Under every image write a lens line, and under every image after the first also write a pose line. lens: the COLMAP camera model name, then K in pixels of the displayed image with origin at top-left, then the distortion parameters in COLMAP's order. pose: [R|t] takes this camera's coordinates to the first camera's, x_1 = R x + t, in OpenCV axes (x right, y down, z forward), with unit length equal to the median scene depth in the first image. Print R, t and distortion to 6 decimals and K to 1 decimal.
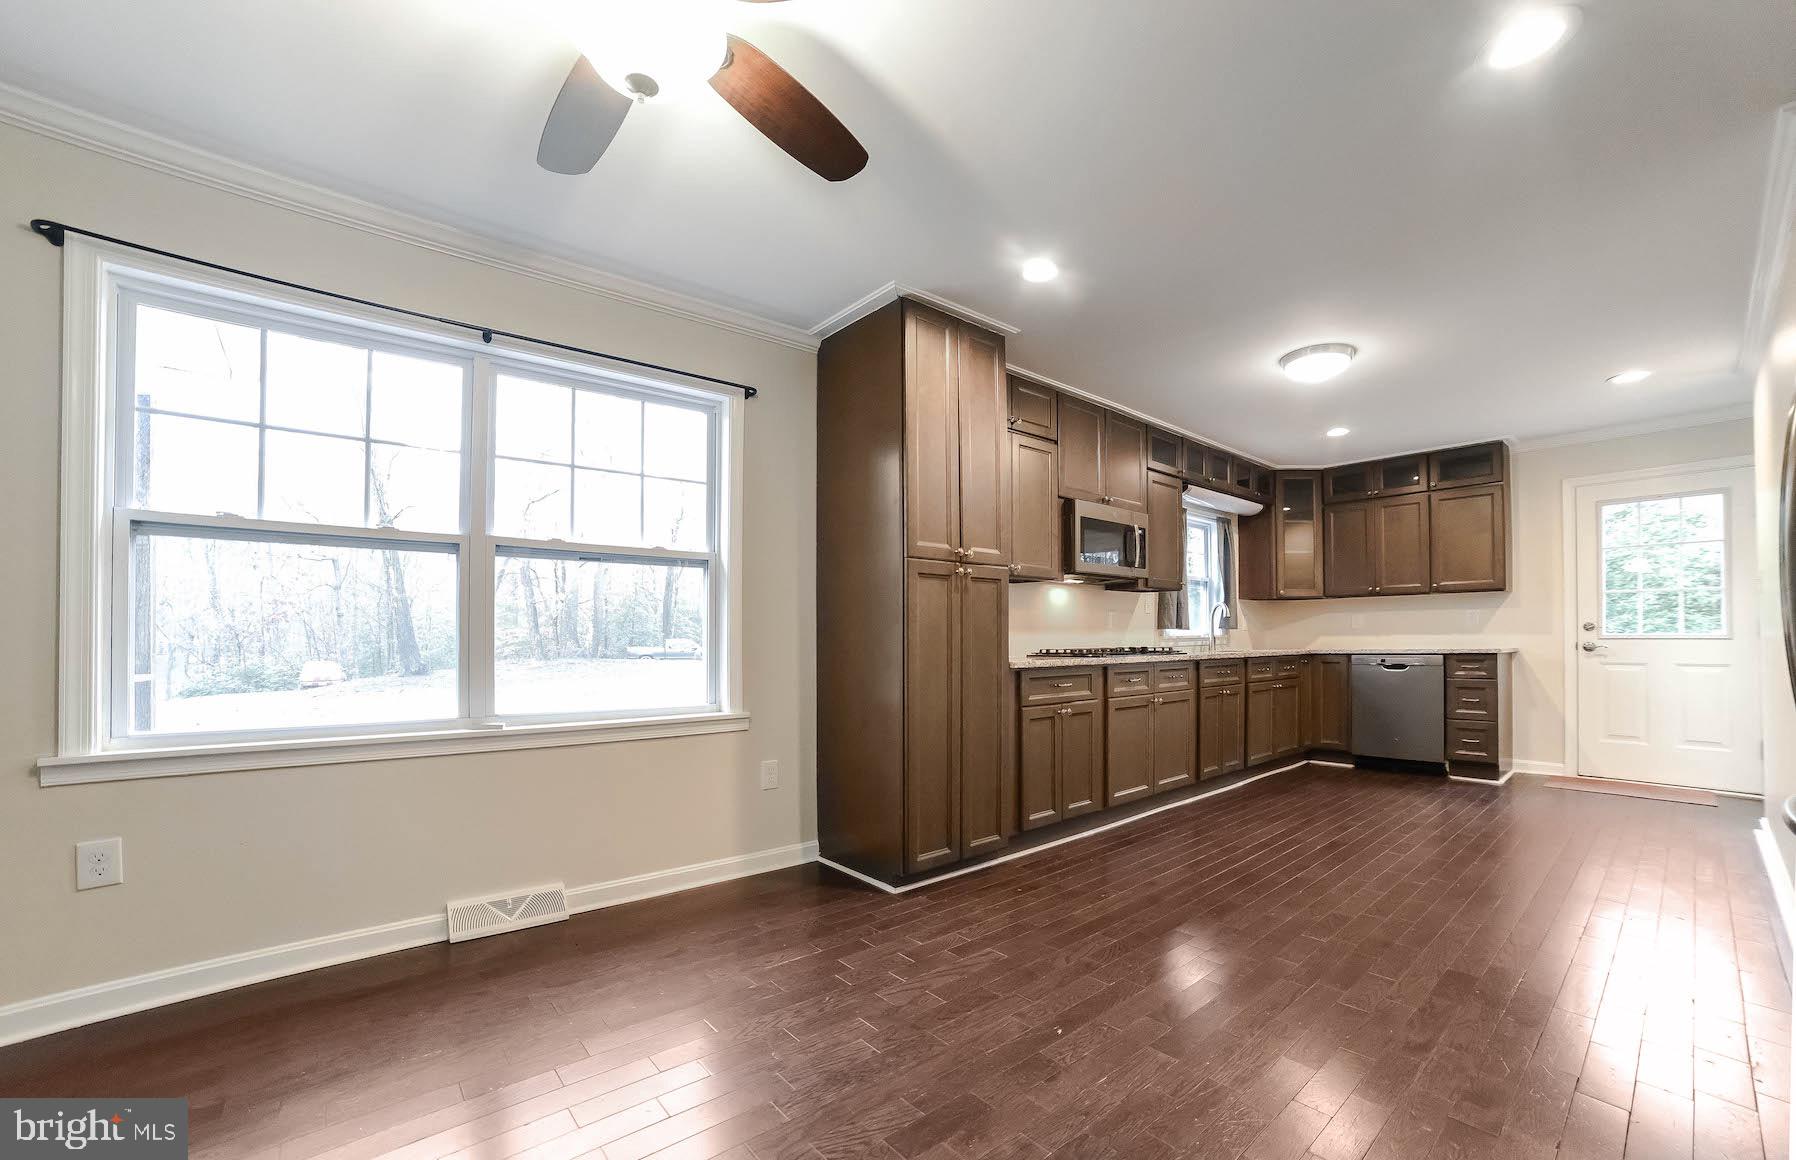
lens RADIAL K [[722.9, 0, 965.9], [0, 722.9, 635.5], [0, 0, 1]] dist [-0.008943, 0.003959]
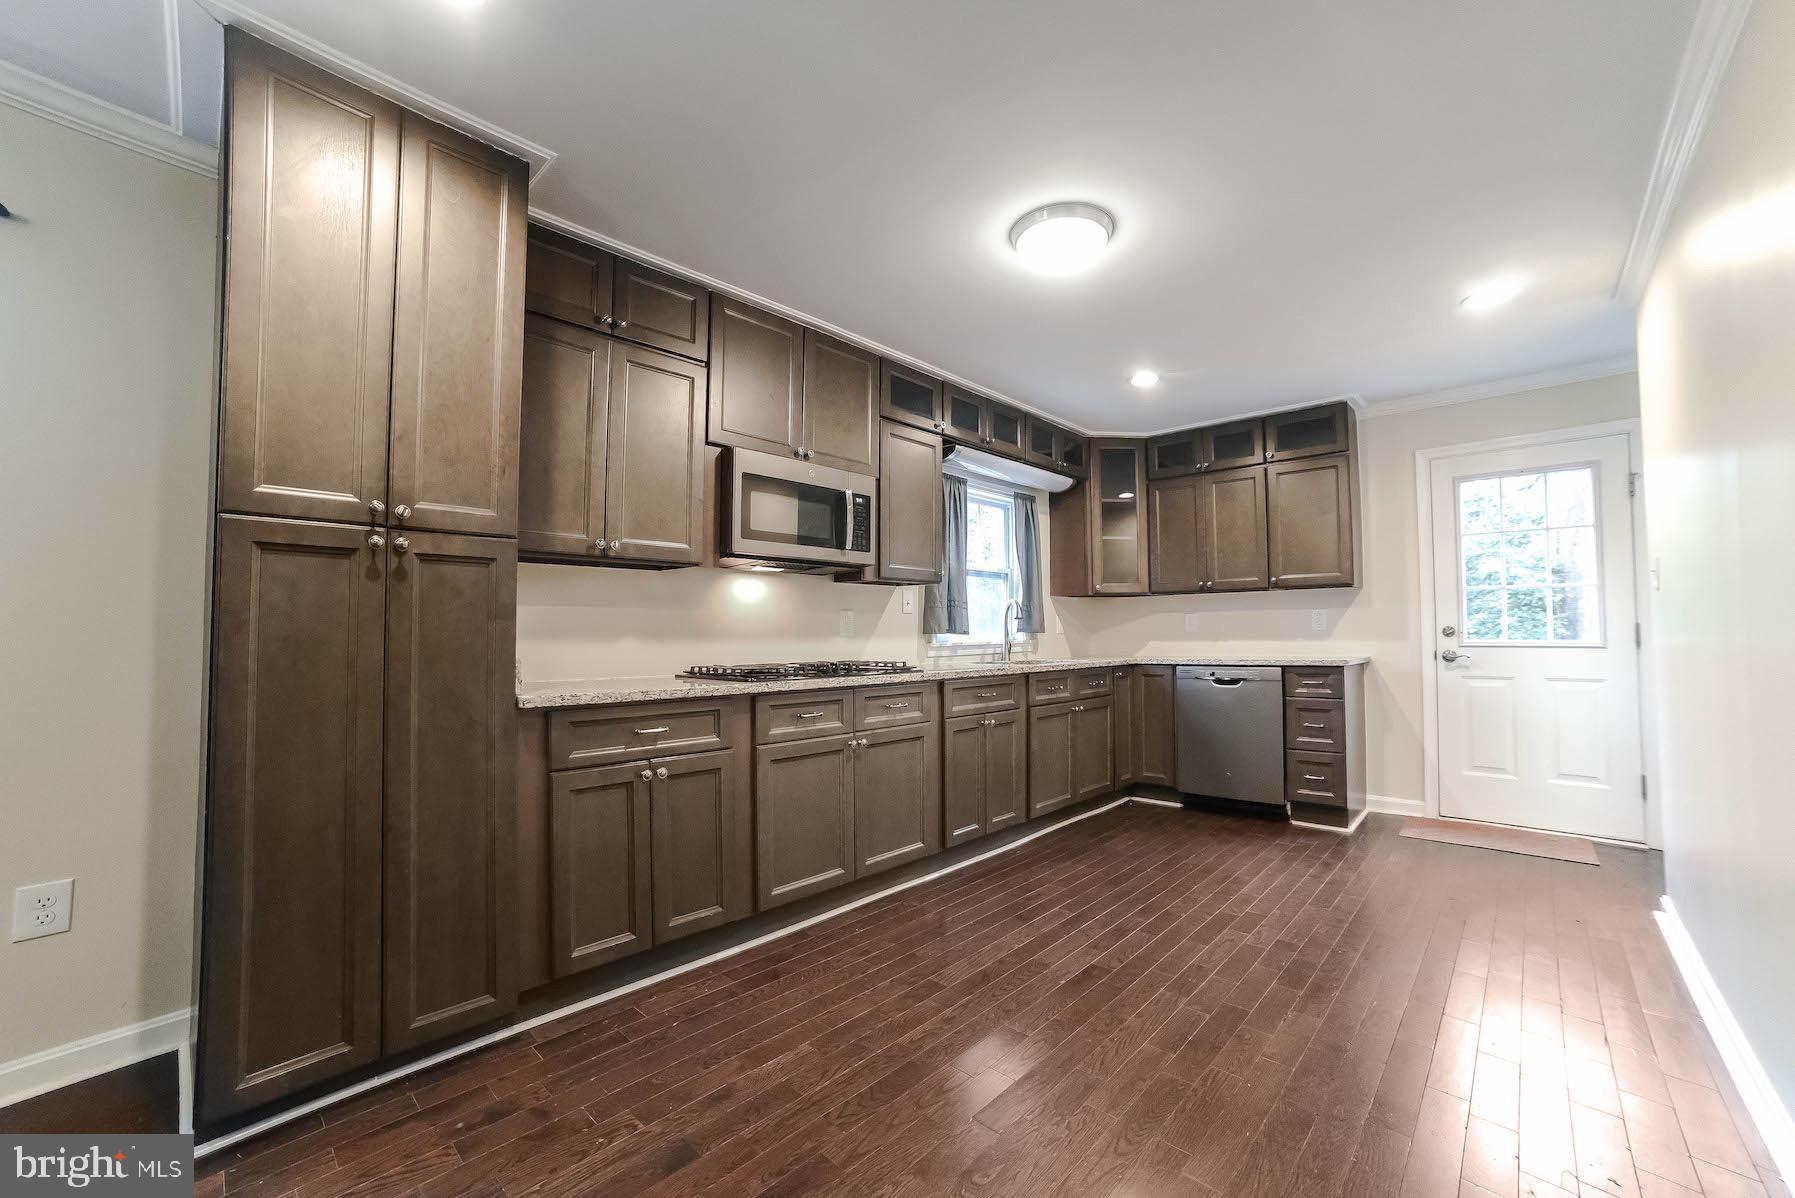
lens RADIAL K [[714.3, 0, 919.7], [0, 714.3, 609.7], [0, 0, 1]] dist [-0.052023, 0.005805]
pose [[0.998085, 0.002421, 0.061811, 0.228687], [-0.000491, 0.999512, -0.031235, -0.011835], [-0.061856, 0.031145, 0.997599, 0.265056]]
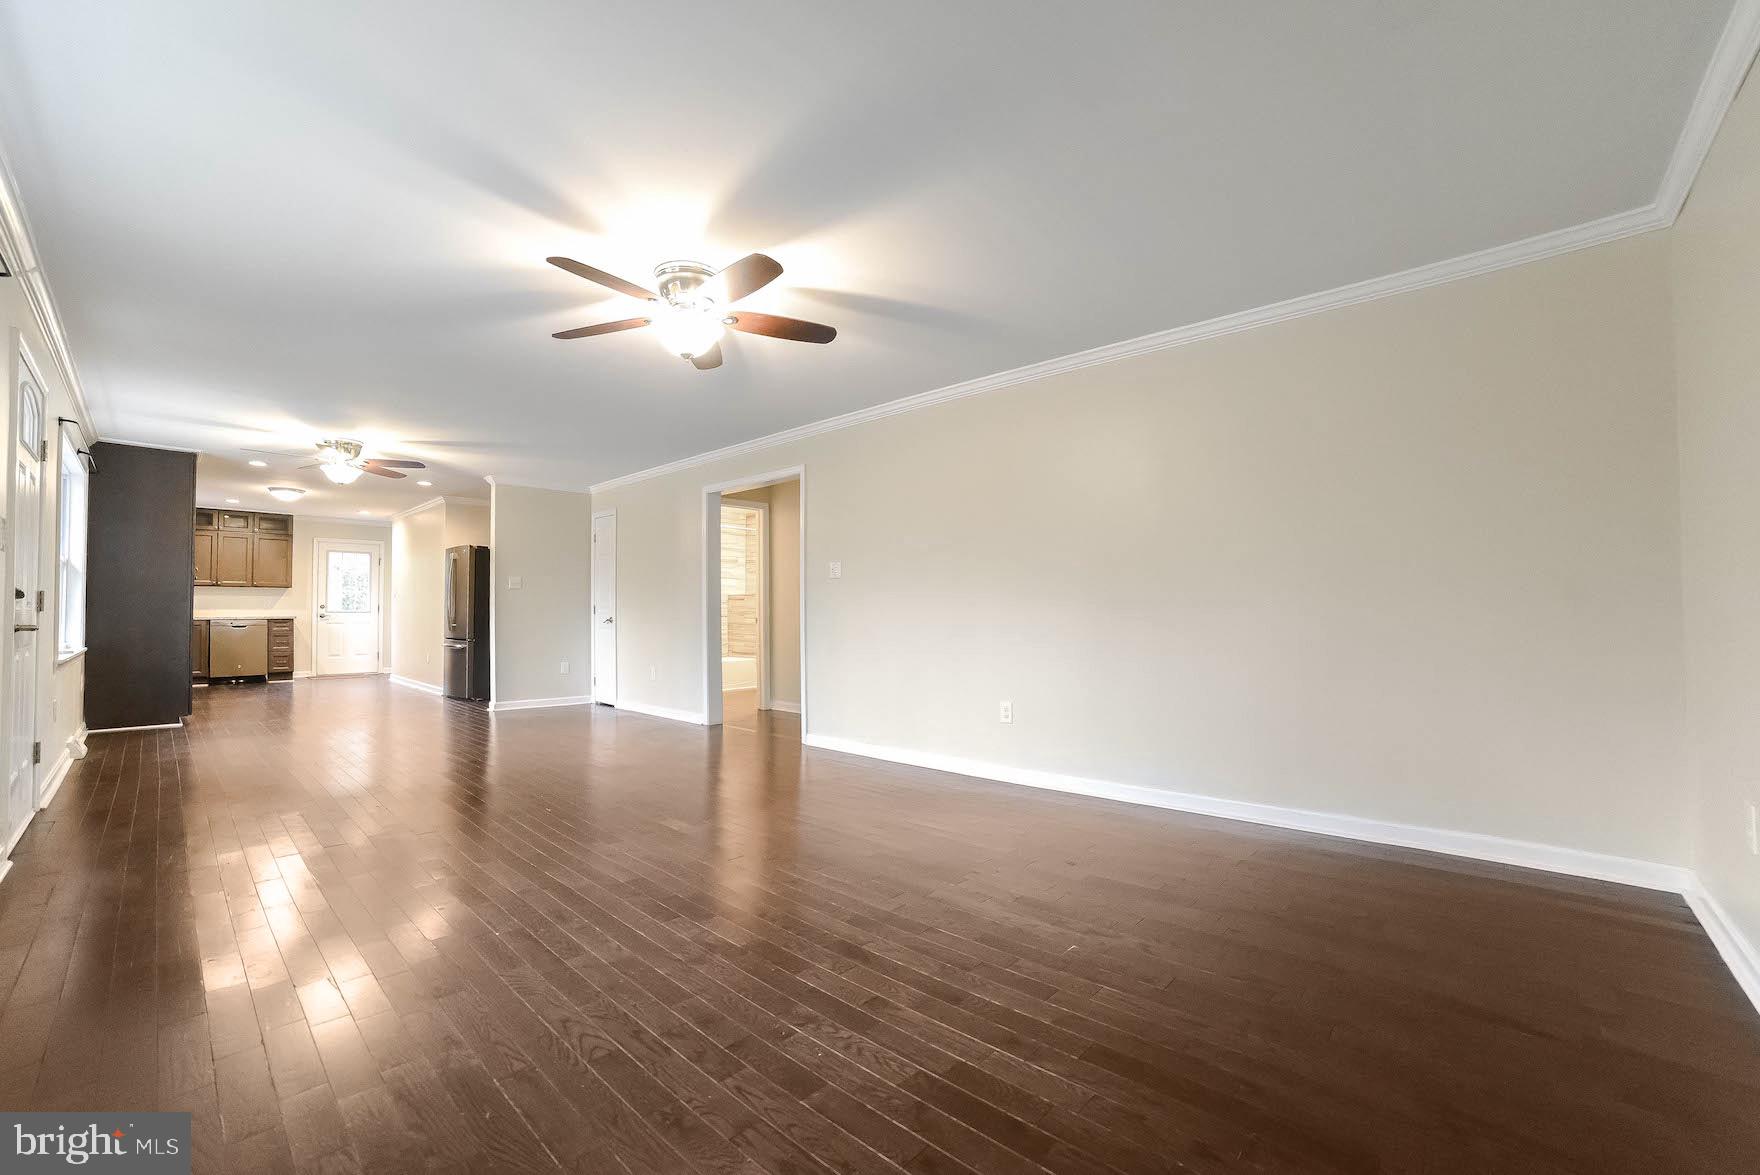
lens RADIAL K [[700.4, 0, 875.1], [0, 700.4, 602.8], [0, 0, 1]] dist [-0.052023, 0.005805]
pose [[-0.051160, 0.019521, 0.998500, -1.286941], [-0.006397, 0.999782, -0.019874, 0.006387], [-0.998670, -0.007404, -0.051024, -0.572782]]
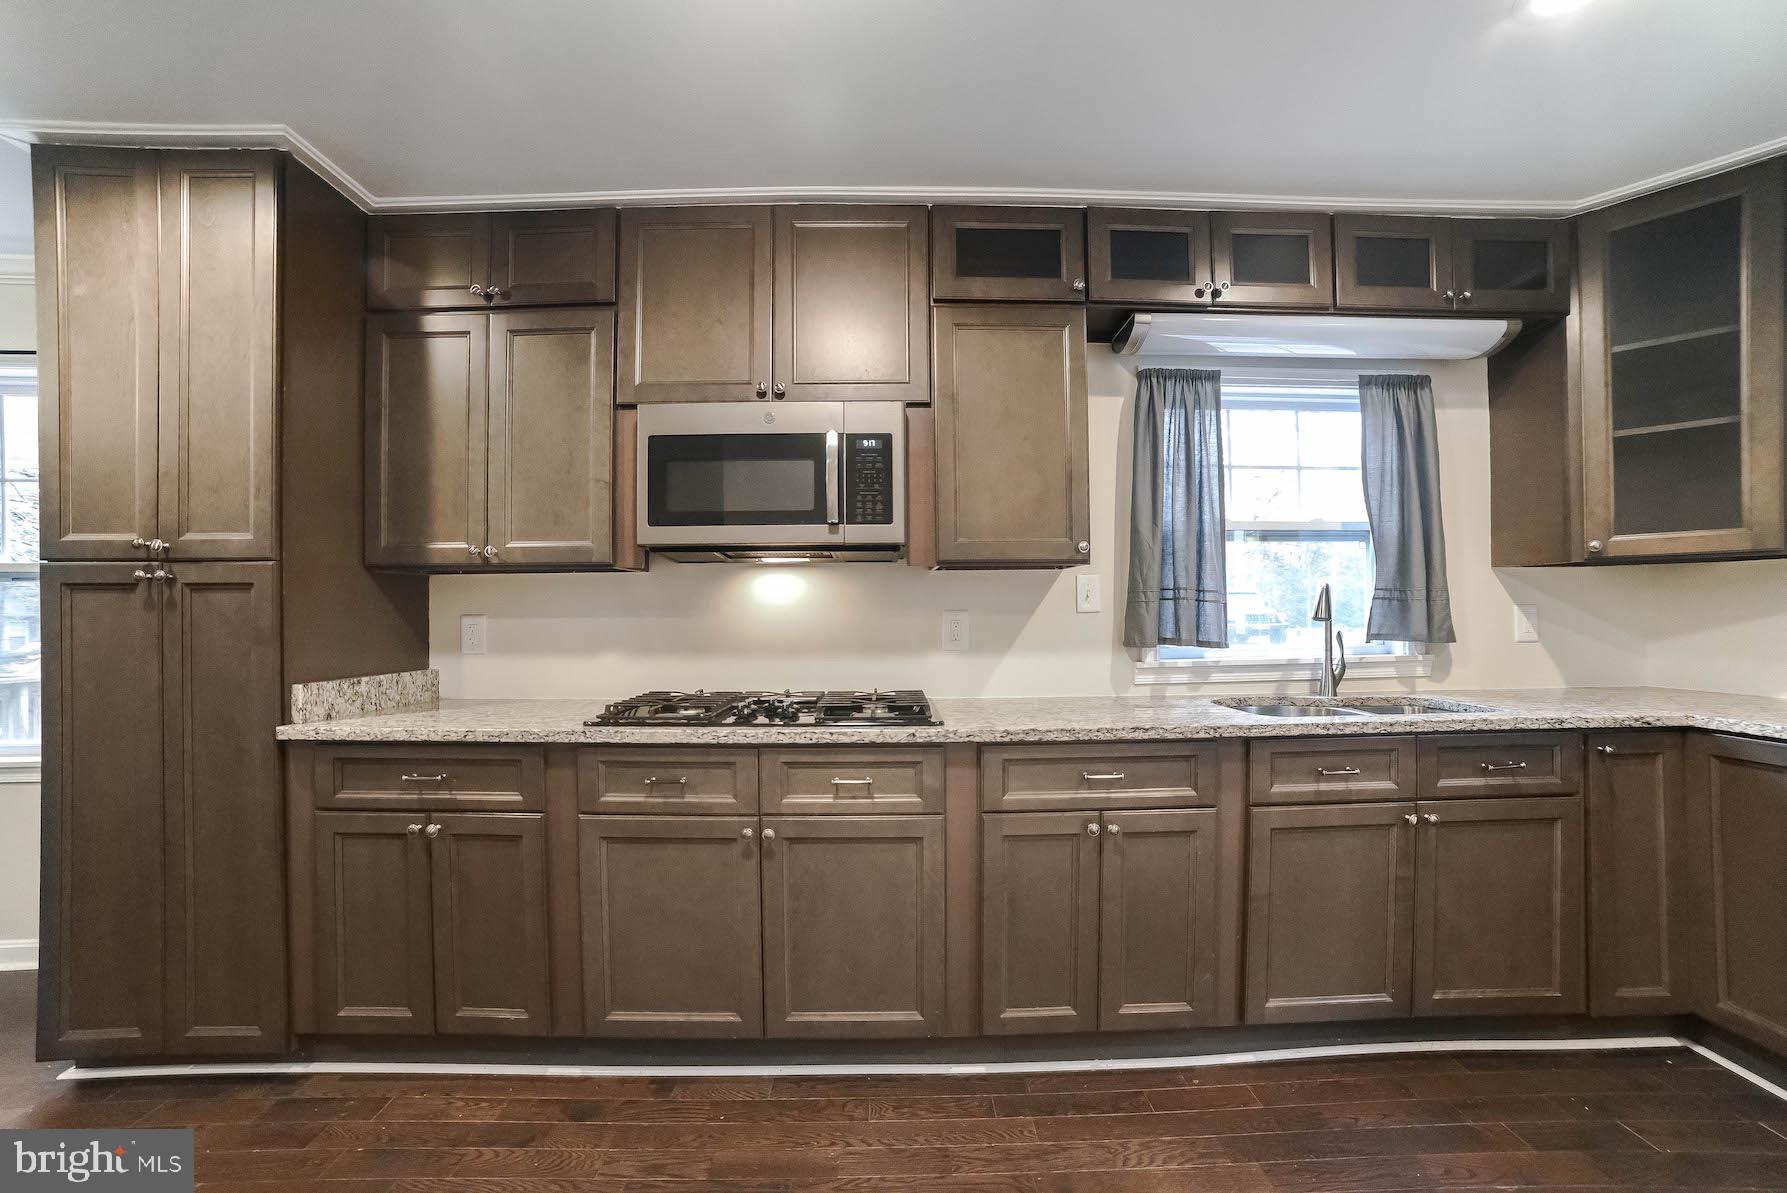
lens RADIAL K [[711.1, 0, 924.2], [0, 711.1, 610.6], [0, 0, 1]] dist [-0.052023, 0.005805]
pose [[0.733527, -0.000725, -0.679660, 0.510225], [0.004515, 0.999983, 0.003807, -0.035745], [0.679645, -0.005861, 0.733517, 0.622228]]
